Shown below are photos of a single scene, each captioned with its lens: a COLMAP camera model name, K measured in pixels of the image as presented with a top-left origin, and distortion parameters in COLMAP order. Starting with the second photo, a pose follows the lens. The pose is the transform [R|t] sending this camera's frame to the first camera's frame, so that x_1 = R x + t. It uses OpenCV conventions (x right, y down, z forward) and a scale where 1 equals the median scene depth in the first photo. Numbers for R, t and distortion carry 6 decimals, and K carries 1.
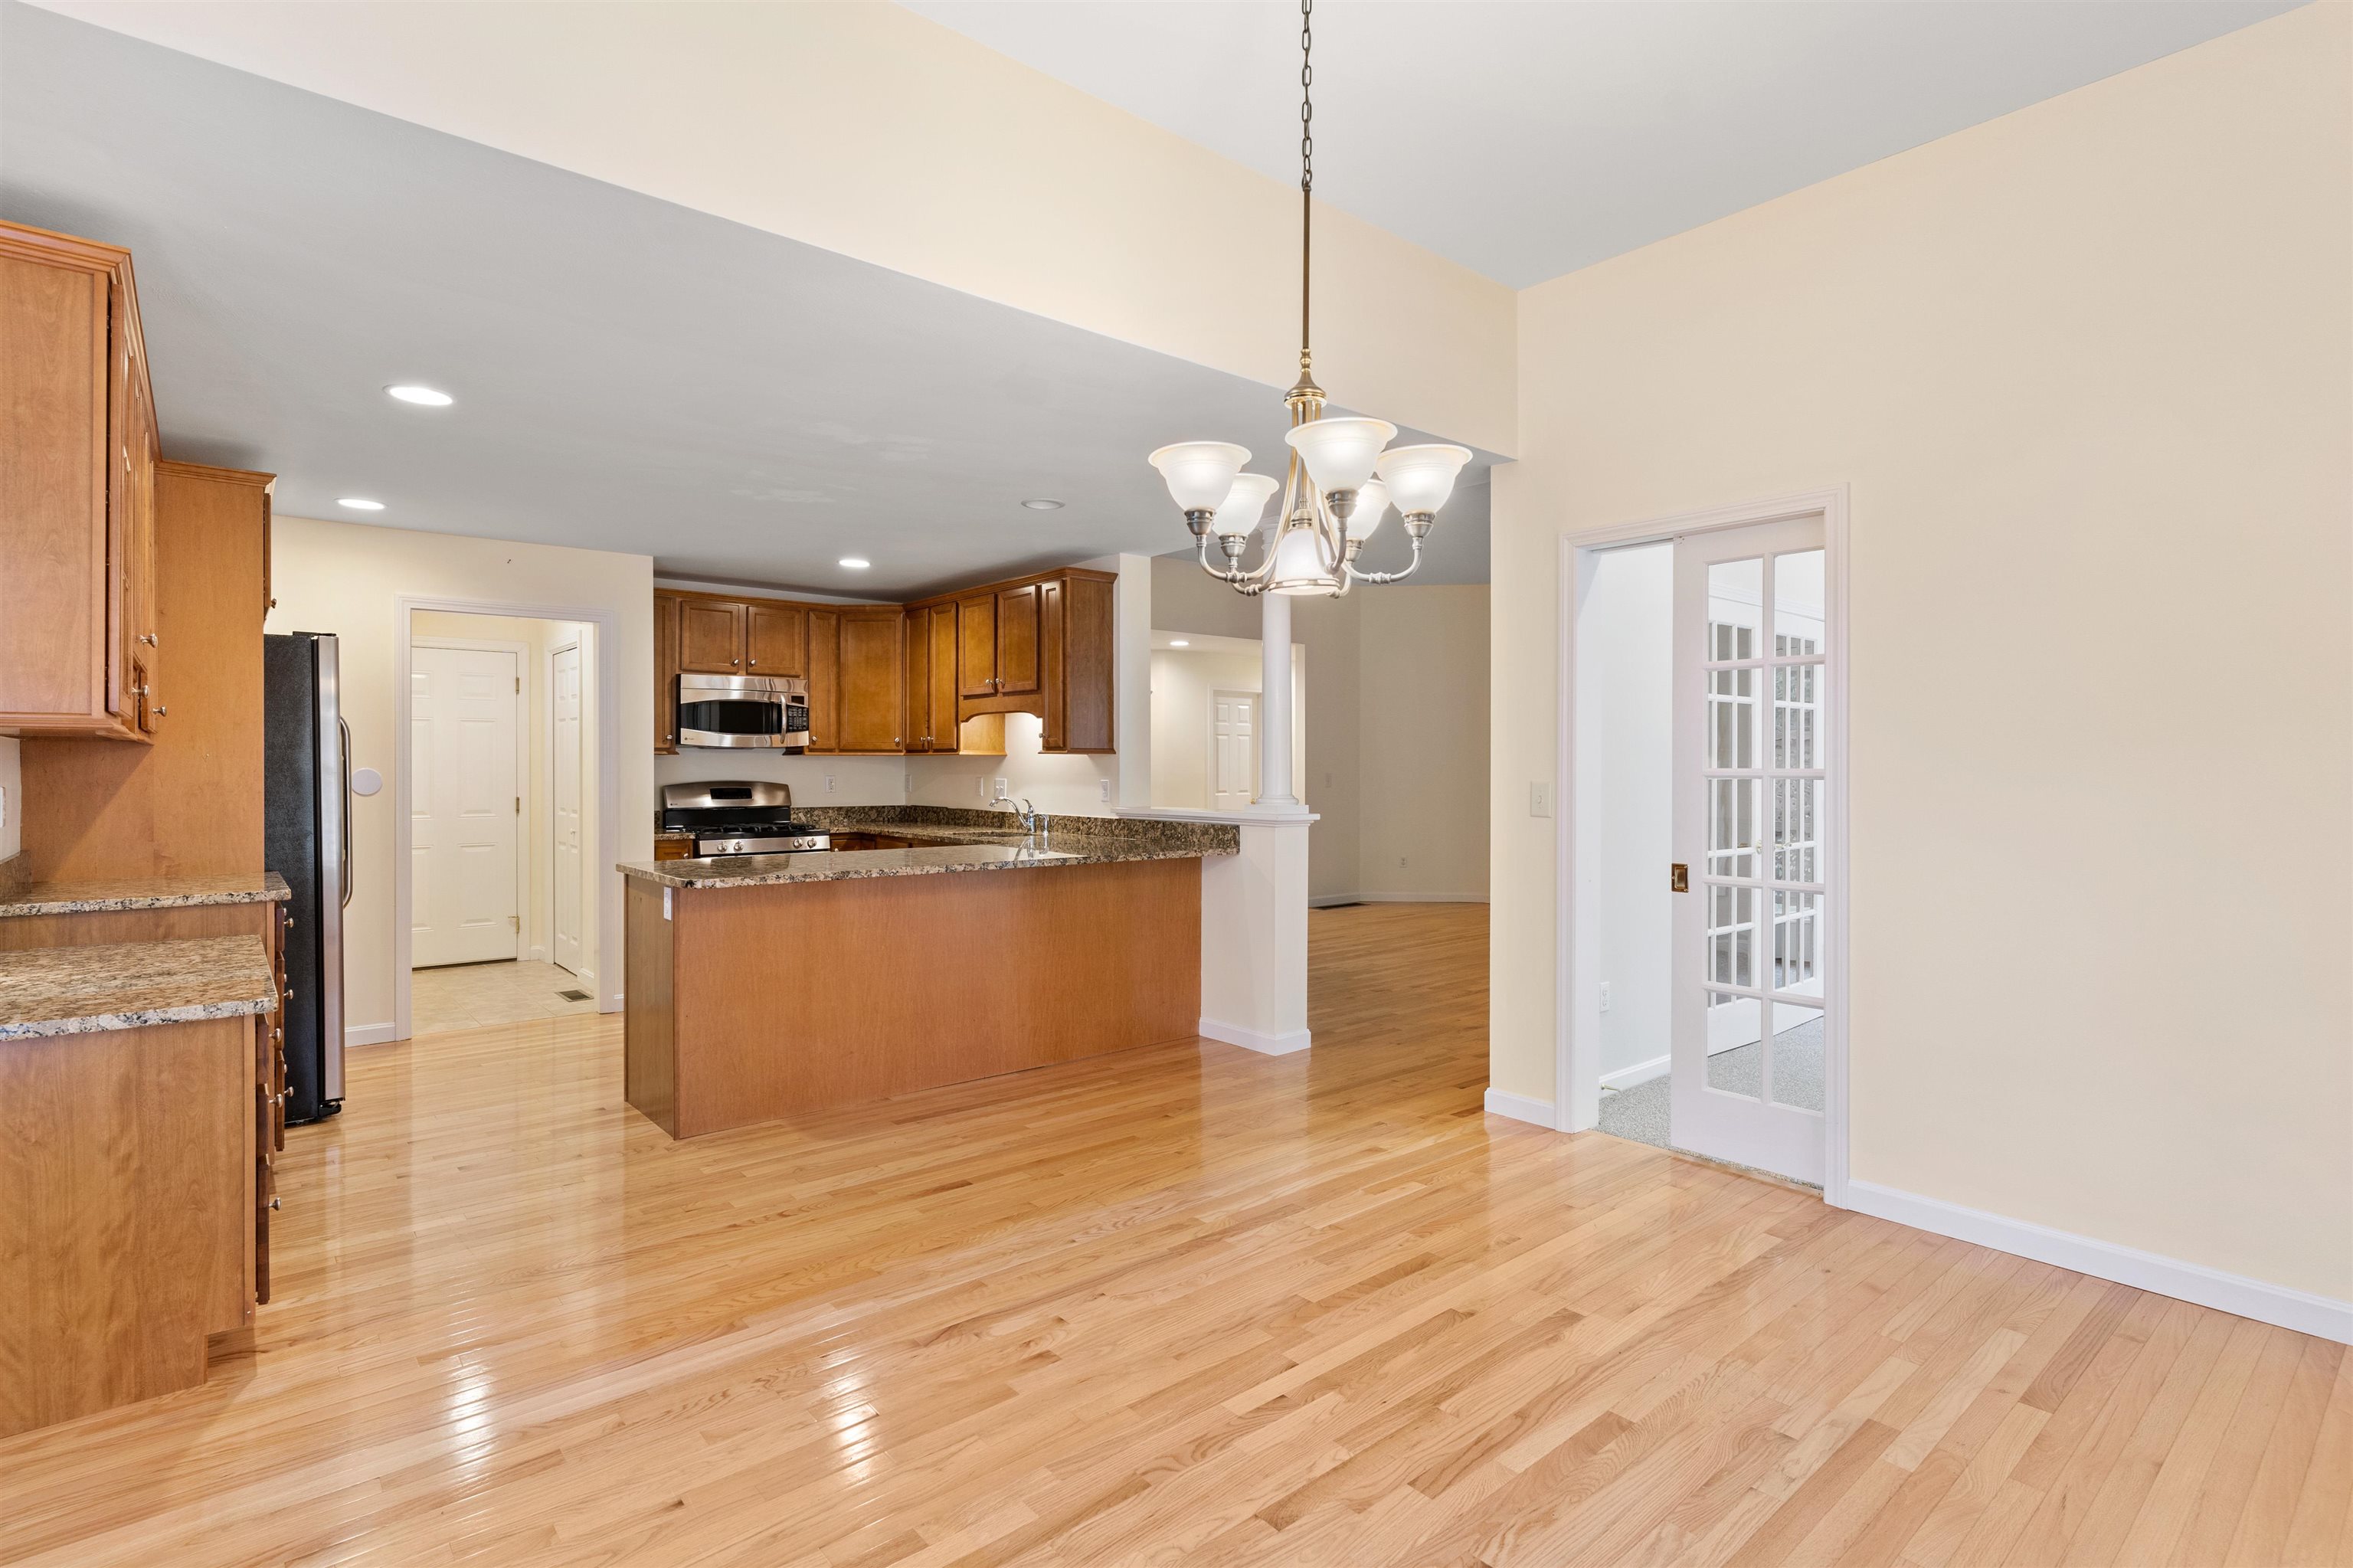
lens RADIAL K [[1128.8, 0, 1171.9], [0, 1128.8, 772.0], [0, 0, 1]] dist [0.001652, -0.000491]
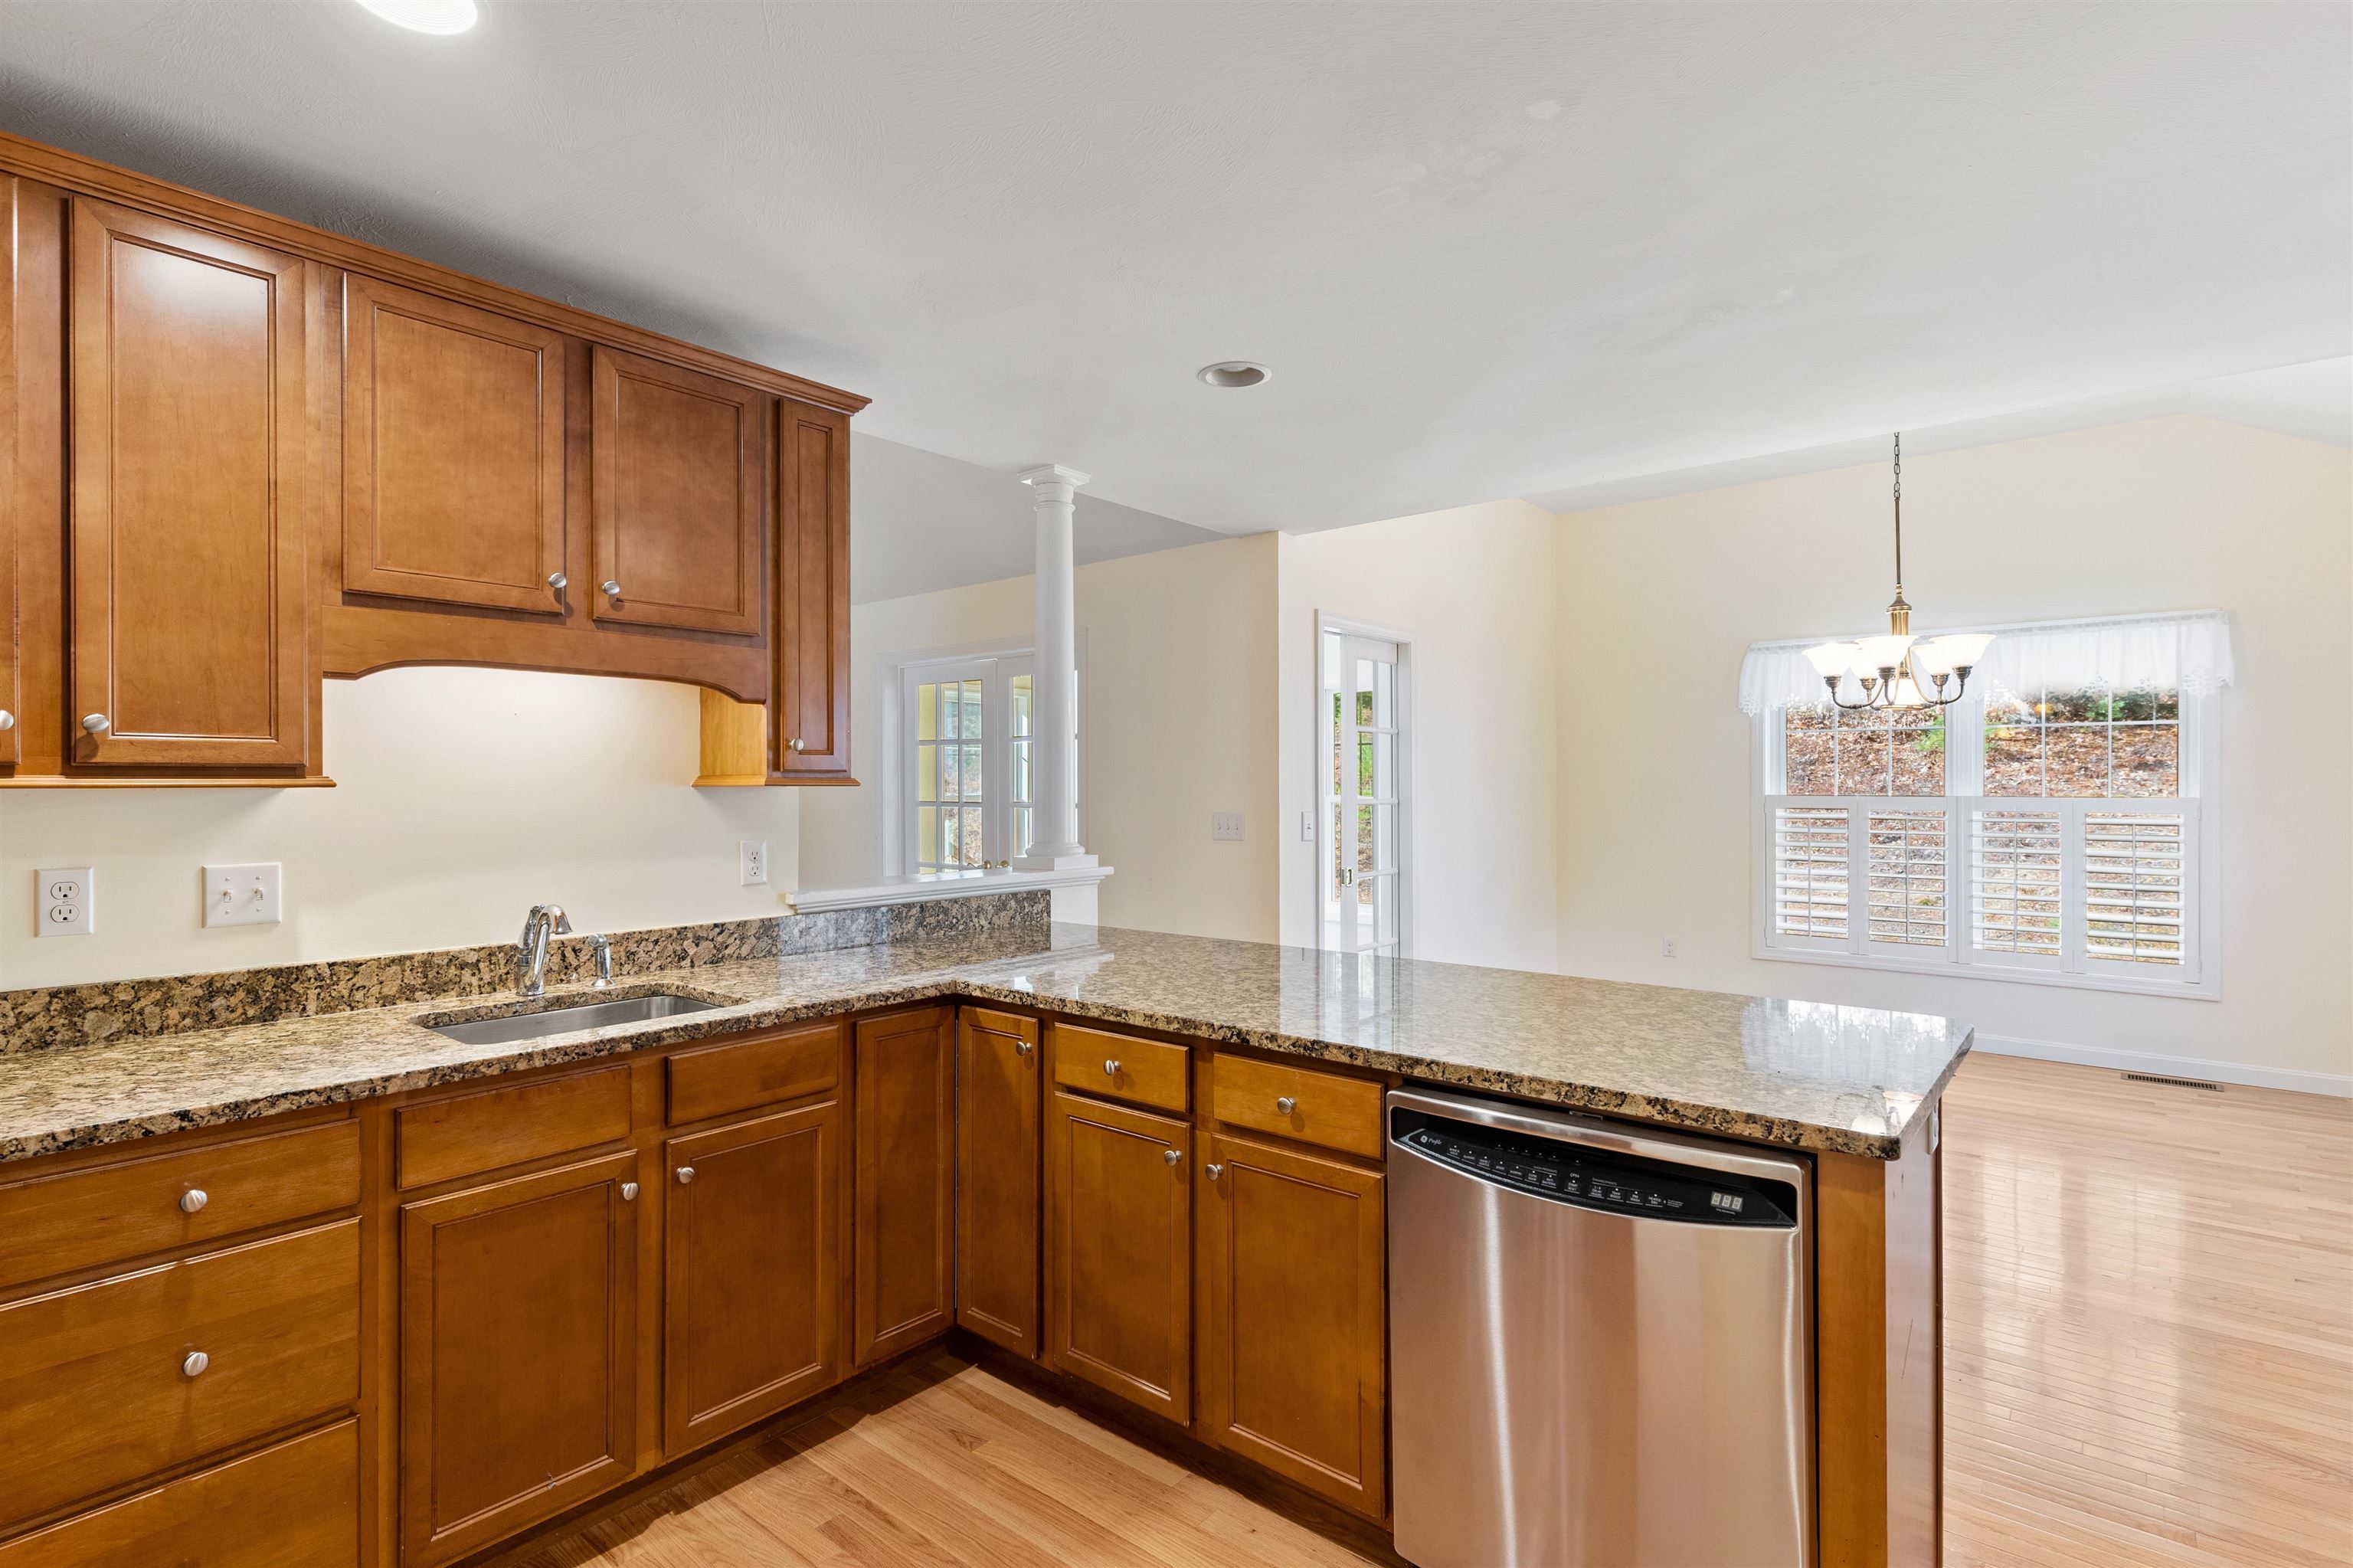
lens RADIAL K [[1128.8, 0, 1175.6], [0, 1128.8, 774.3], [0, 0, 1]] dist [0.001652, -0.000491]
pose [[-0.169295, 0.008500, 0.985529, -0.568446], [0.007835, 0.999943, -0.007278, -0.016053], [-0.985534, 0.006490, -0.169352, 0.916237]]
